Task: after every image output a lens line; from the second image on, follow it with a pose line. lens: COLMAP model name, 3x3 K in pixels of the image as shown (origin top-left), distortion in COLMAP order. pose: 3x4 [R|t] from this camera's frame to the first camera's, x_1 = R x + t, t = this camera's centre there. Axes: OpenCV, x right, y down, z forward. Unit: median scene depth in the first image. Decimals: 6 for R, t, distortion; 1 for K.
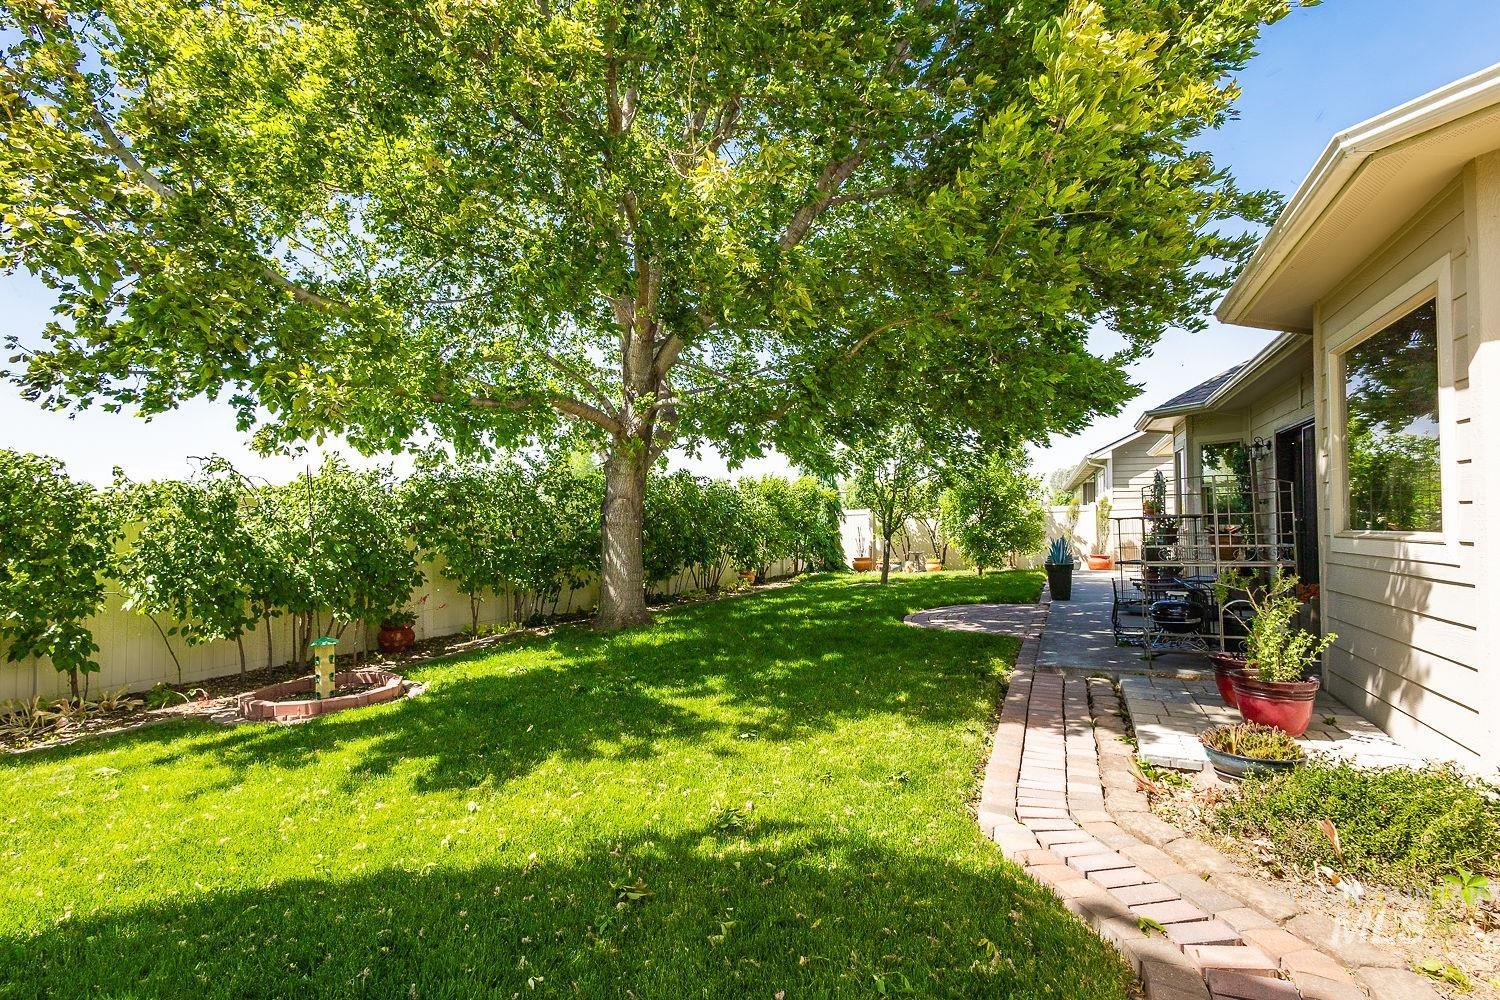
lens RADIAL K [[717.3, 0, 745.0], [0, 717.3, 505.1], [0, 0, 1]] dist [-0.000476, -0.000117]
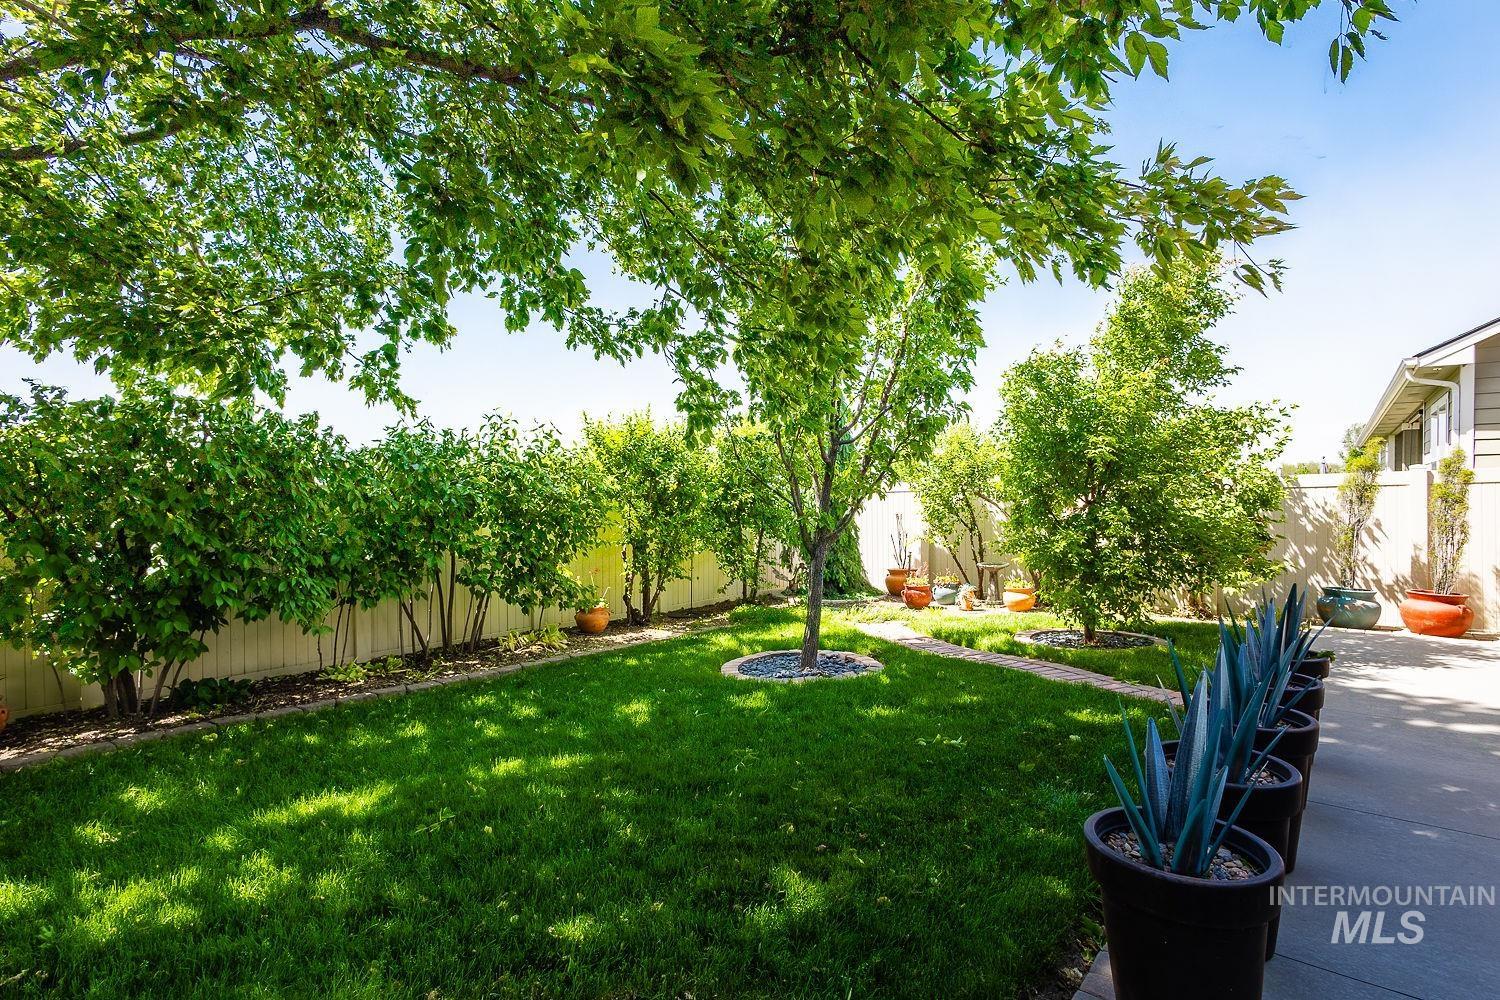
lens RADIAL K [[717.3, 0, 745.0], [0, 717.3, 505.1], [0, 0, 1]] dist [-0.000476, -0.000117]
pose [[0.954463, 0.004848, -0.298291, 0.225134], [0.010246, 0.998745, 0.049016, -0.004360], [0.298155, -0.049840, 0.953216, 0.462578]]
